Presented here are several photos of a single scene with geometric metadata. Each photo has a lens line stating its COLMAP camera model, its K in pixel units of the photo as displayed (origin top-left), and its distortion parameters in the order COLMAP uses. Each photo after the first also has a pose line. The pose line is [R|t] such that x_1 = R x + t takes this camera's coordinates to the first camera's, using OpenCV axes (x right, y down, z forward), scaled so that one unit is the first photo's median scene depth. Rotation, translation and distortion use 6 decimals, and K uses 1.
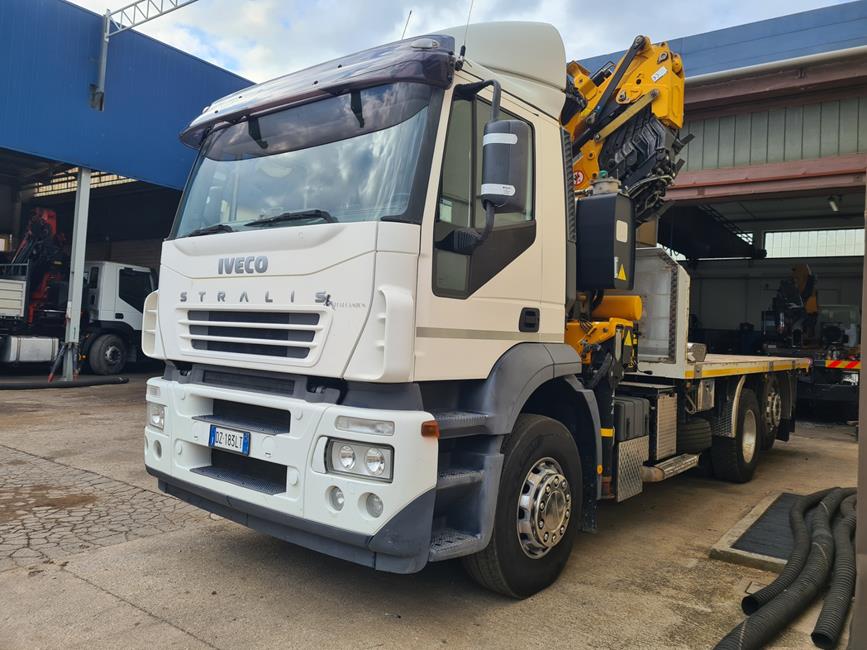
lens RADIAL K [[671.2, 0, 433.4], [0, 671.2, 326.6], [0, 0, 1]] dist [0.036543, -0.012024]
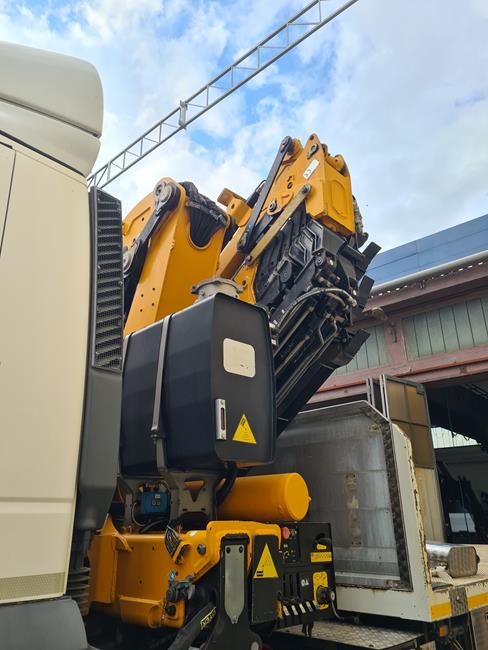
lens RADIAL K [[503.2, 0, 238.6], [0, 503.2, 324.8], [0, 0, 1]] dist [0.036543, -0.012024]
pose [[0.993710, -0.083622, -0.074485, 0.280548], [0.051591, 0.932192, -0.358270, -0.011834], [0.099394, 0.352173, 0.930642, 0.525898]]
